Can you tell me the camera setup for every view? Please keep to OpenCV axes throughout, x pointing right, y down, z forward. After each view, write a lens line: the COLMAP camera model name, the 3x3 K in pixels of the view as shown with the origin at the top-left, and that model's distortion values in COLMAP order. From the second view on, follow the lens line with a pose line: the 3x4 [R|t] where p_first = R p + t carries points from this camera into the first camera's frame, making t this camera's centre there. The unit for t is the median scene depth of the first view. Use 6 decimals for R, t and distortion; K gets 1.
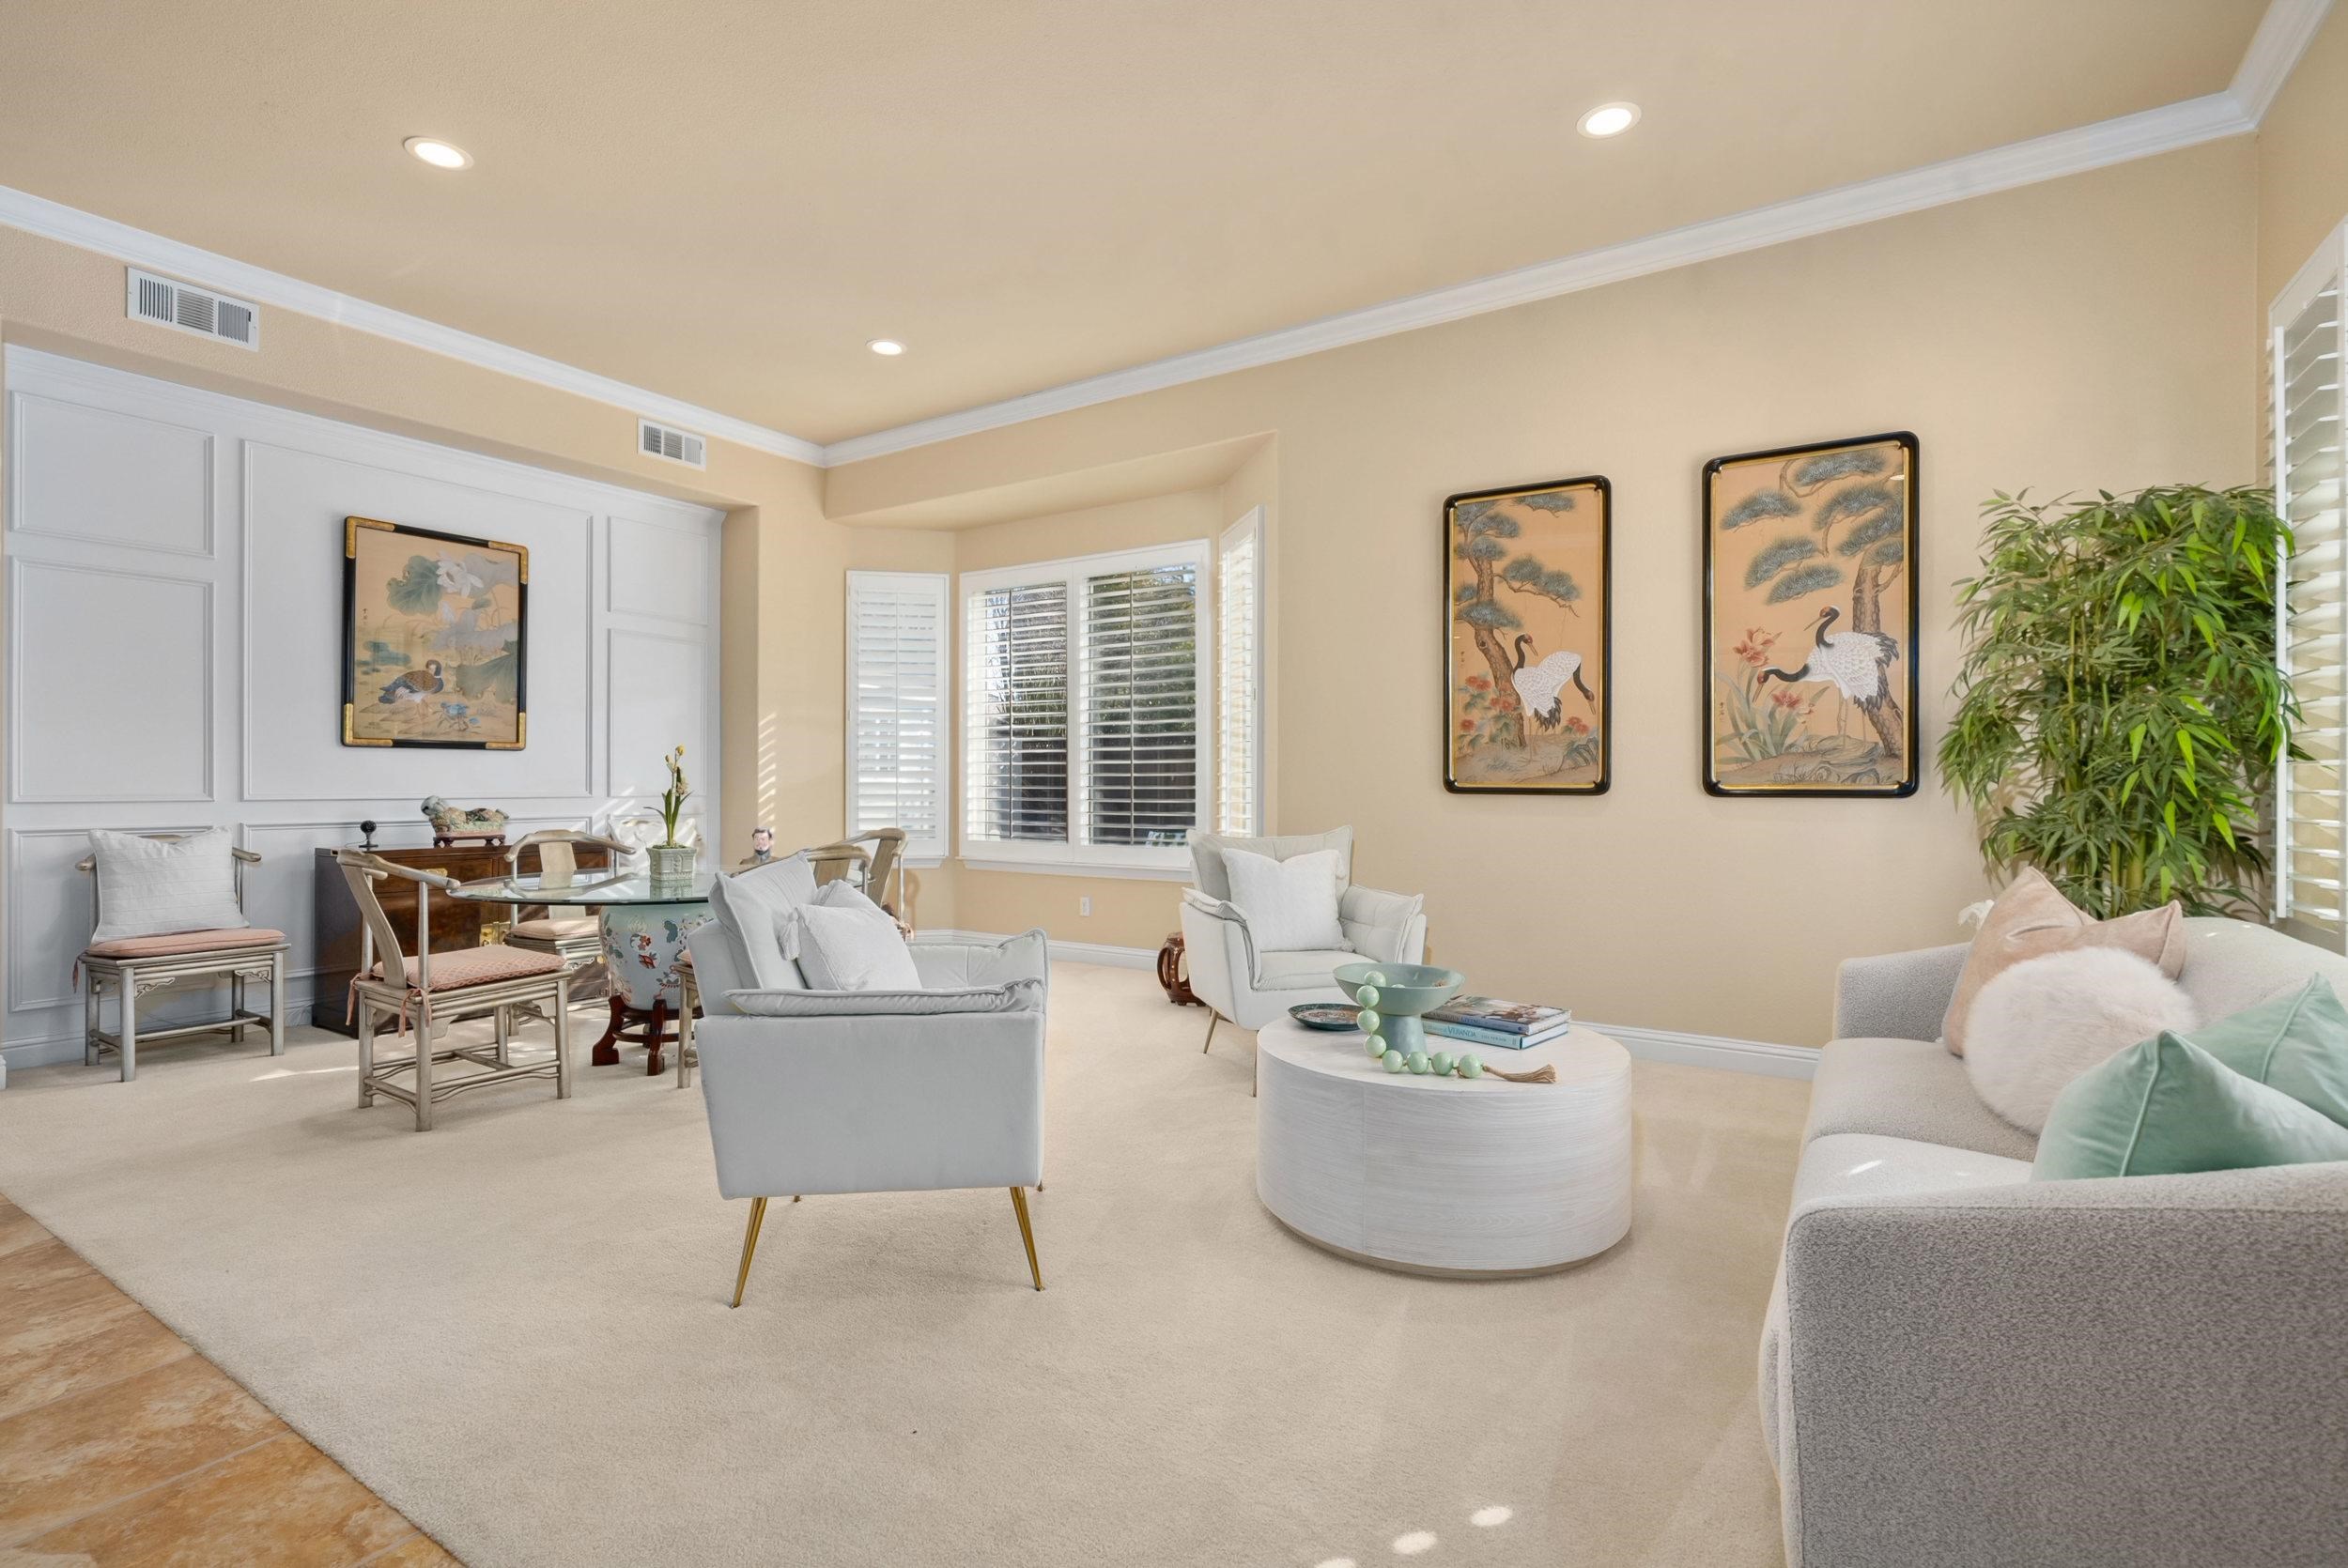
lens RADIAL K [[1075.5, 0, 1169.5], [0, 1075.5, 790.3], [0, 0, 1]] dist [-0.008647, 0.000406]
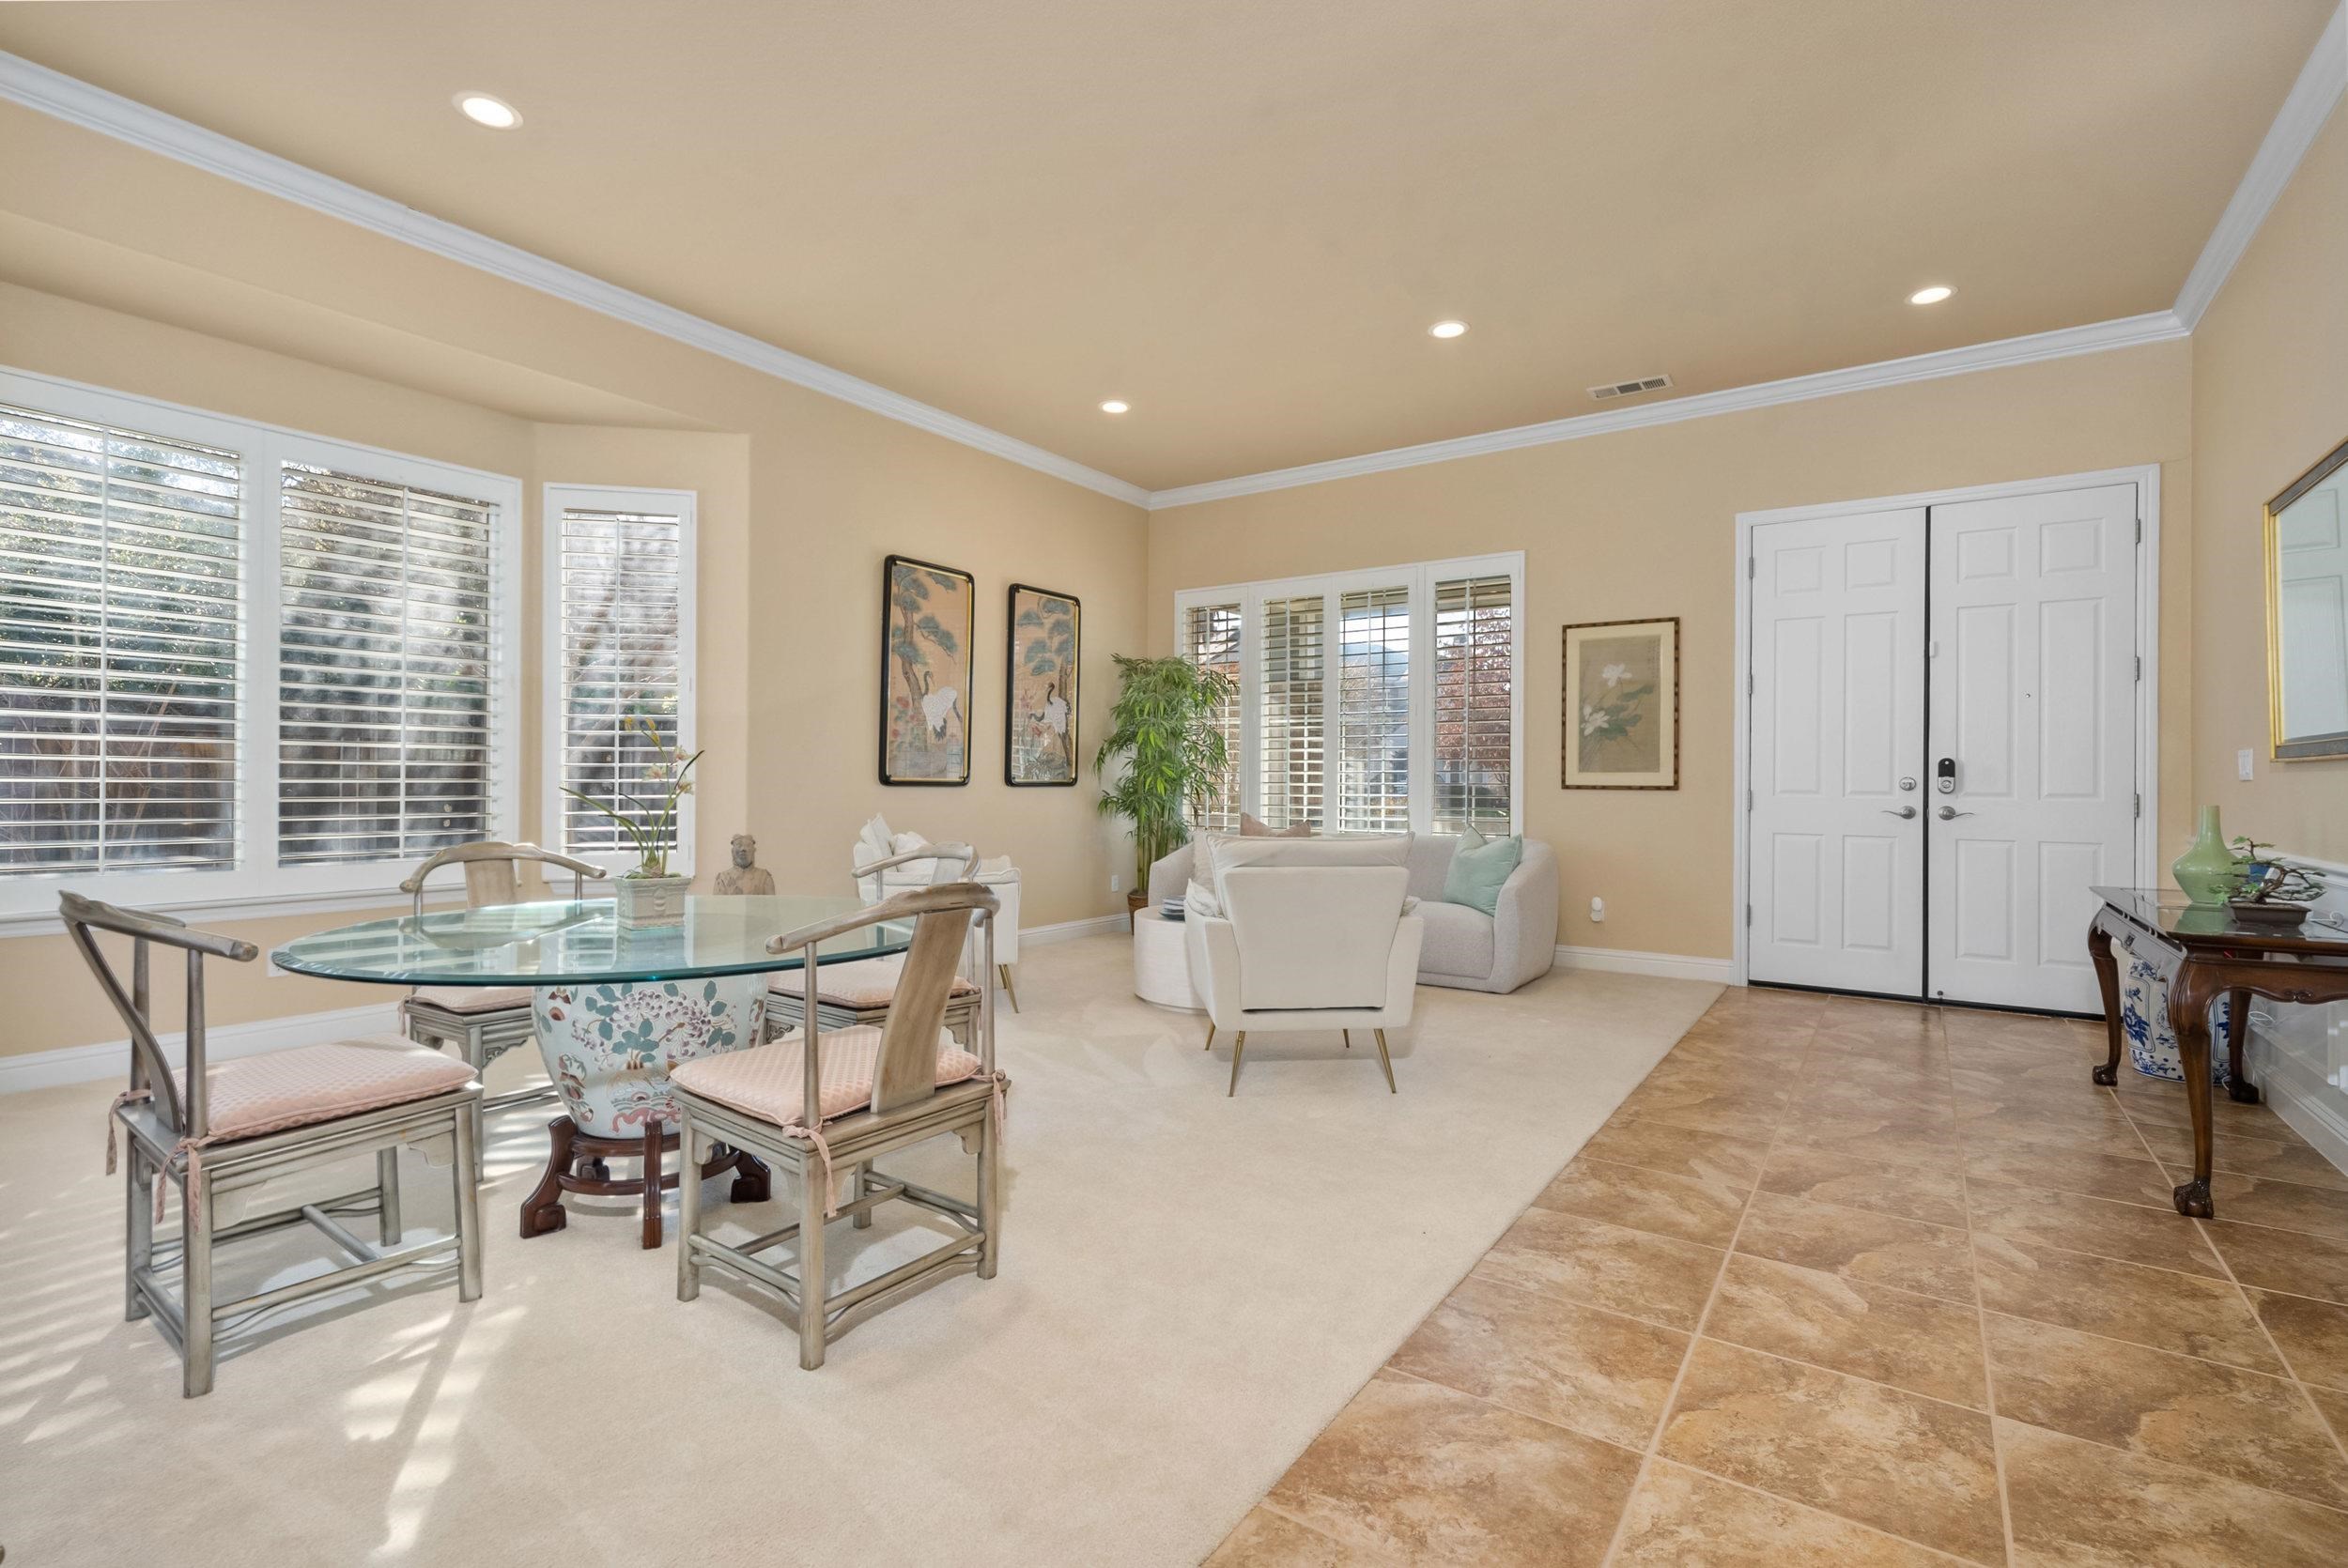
lens RADIAL K [[1075.5, 0, 1165.1], [0, 1075.5, 778.3], [0, 0, 1]] dist [-0.008647, 0.000406]
pose [[0.043495, 0.003427, 0.999048, -1.126615], [0.000651, 0.999994, -0.003458, -0.002102], [-0.999053, 0.000800, 0.043492, 0.691709]]
